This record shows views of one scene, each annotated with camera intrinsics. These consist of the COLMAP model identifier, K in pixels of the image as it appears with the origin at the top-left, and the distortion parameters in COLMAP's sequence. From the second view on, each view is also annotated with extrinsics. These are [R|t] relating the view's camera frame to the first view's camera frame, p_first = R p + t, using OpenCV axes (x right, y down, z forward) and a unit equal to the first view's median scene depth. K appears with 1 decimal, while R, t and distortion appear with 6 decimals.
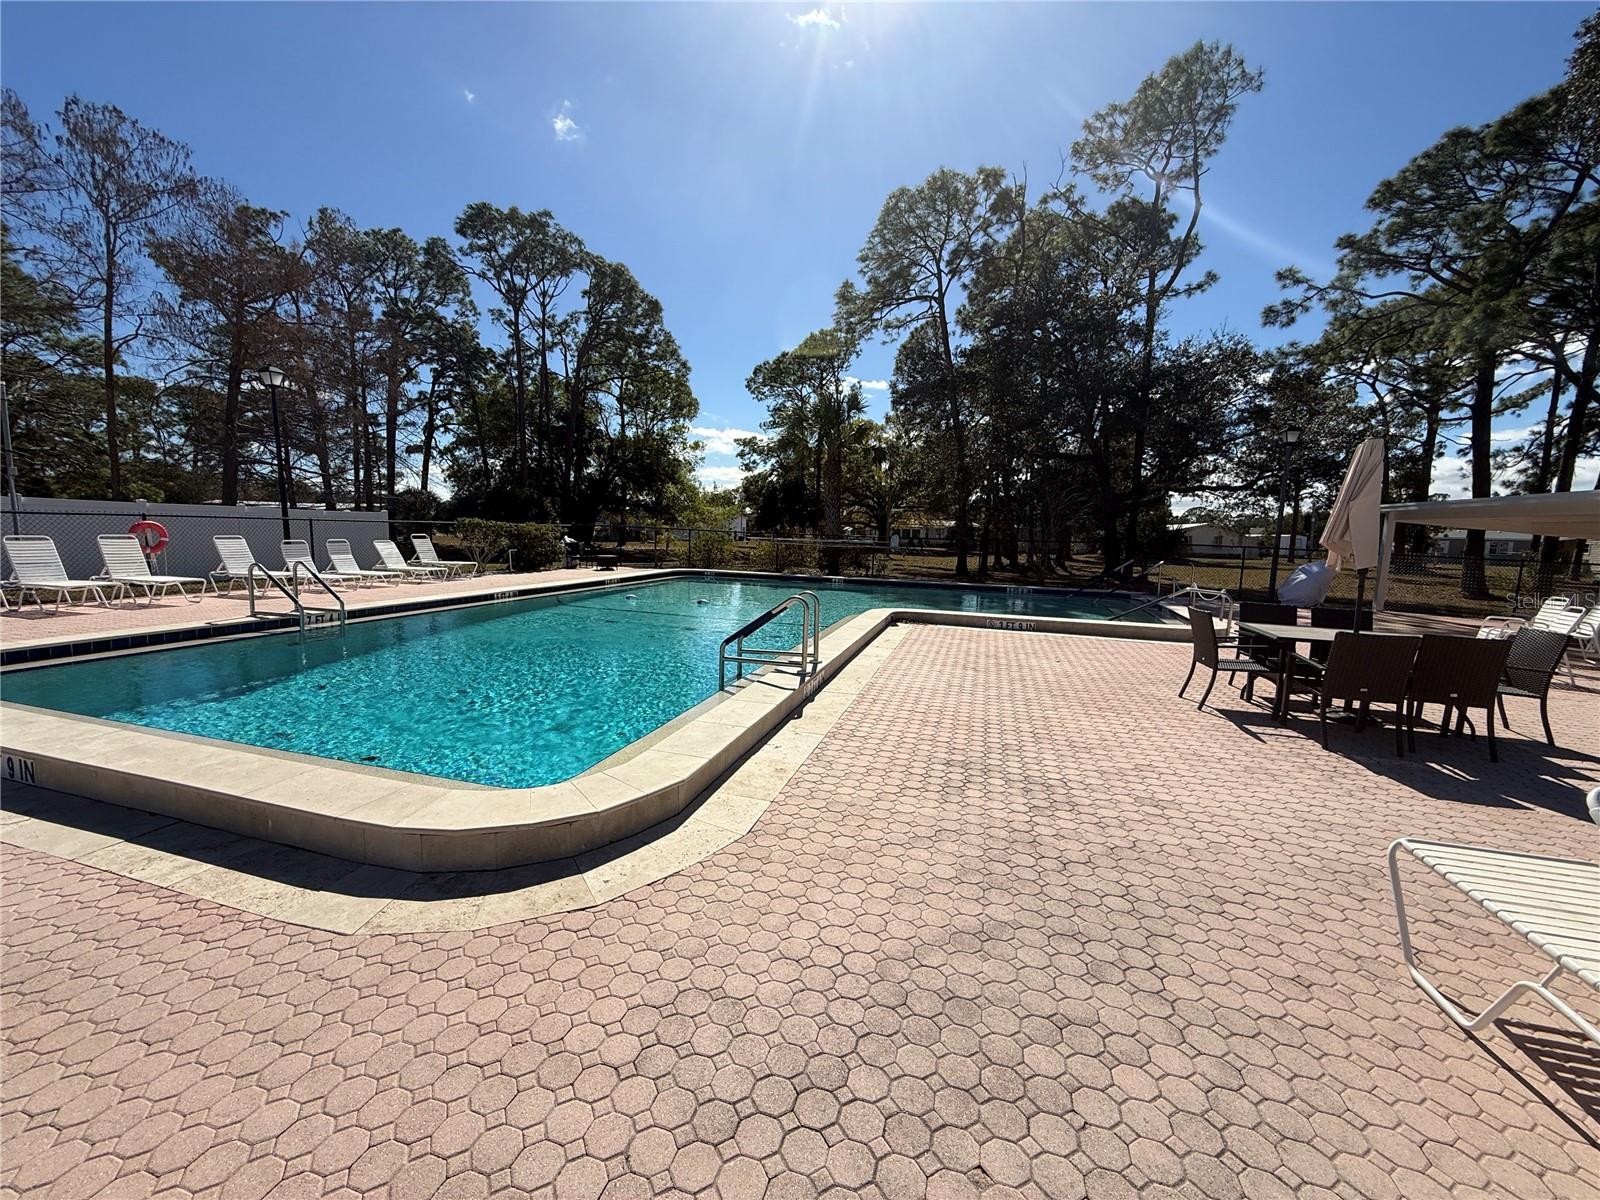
lens RADIAL K [[642.8, 0, 785.6], [0, 642.8, 610.7], [0, 0, 1]] dist [0.000583, 0.008552]
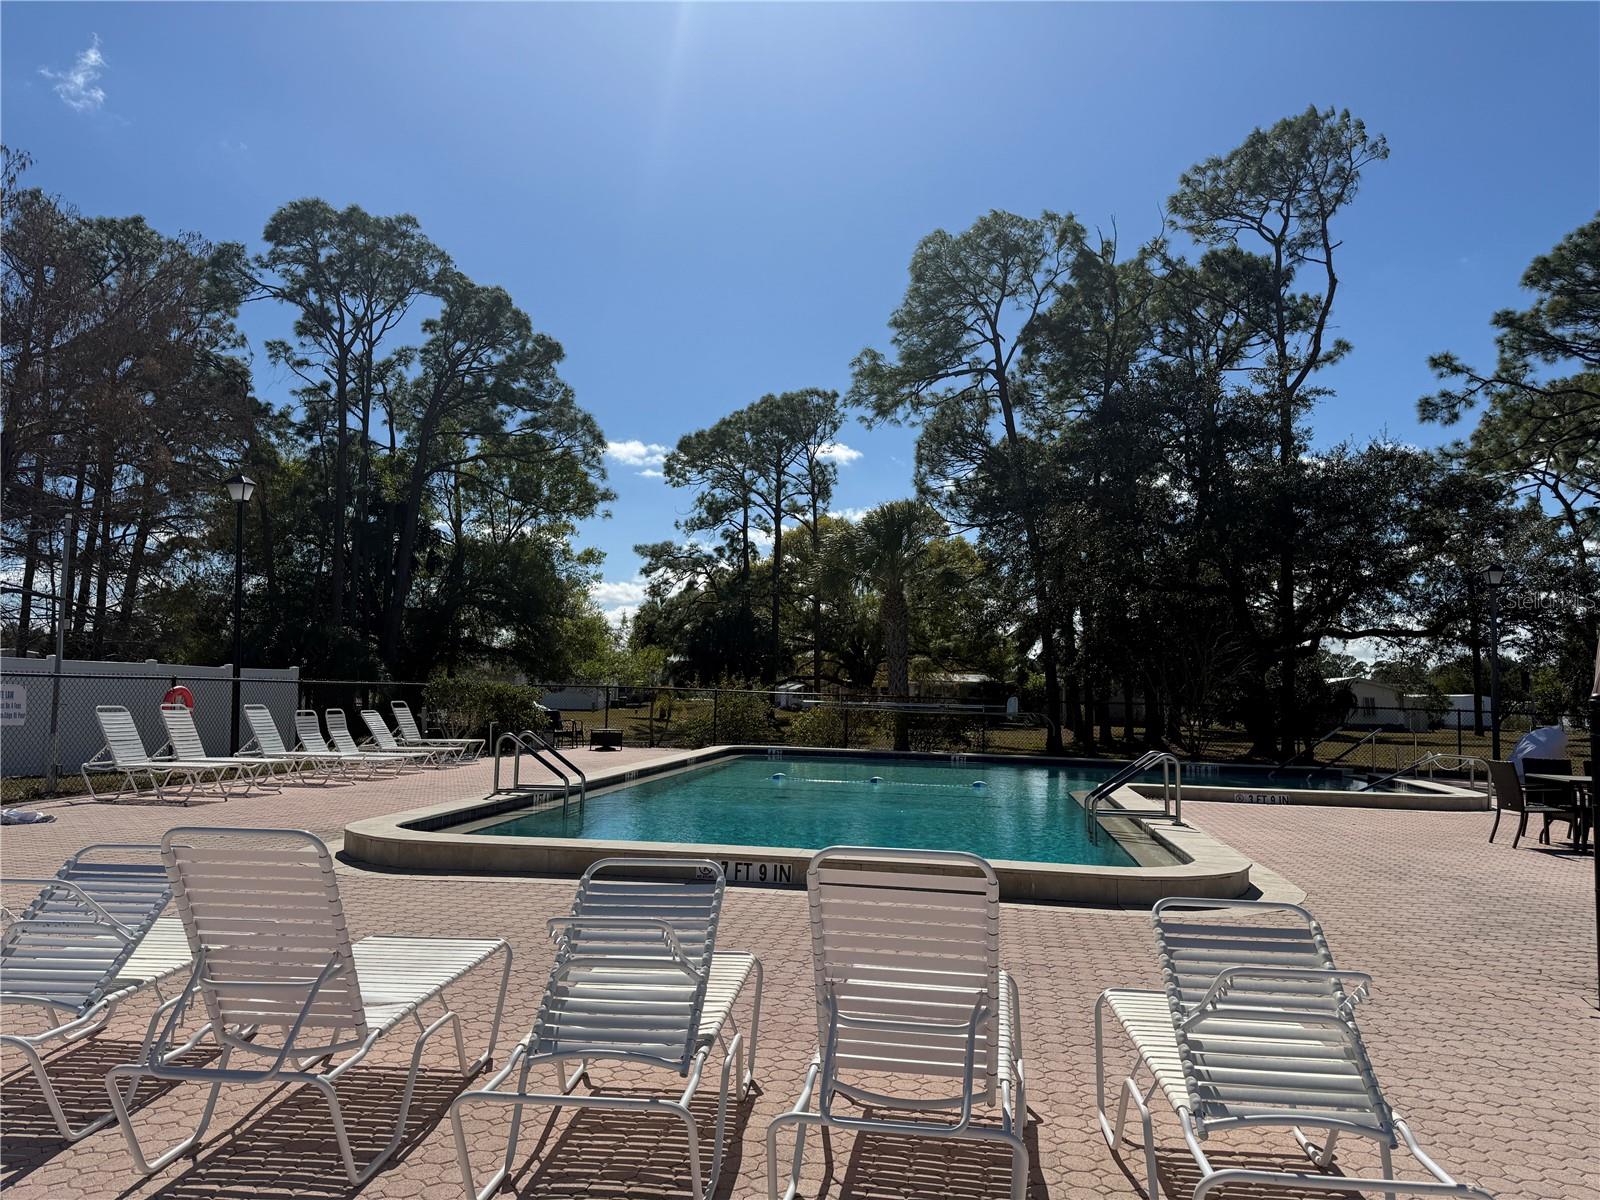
lens RADIAL K [[1196.0, 0, 768.7], [0, 1196.0, 592.5], [0, 0, 1]] dist [0.082551, -0.007546]
pose [[0.987185, 0.008702, 0.159344, -0.226204], [0.024223, 0.978771, -0.203521, 0.025819], [-0.157732, 0.204773, 0.966017, -0.210004]]
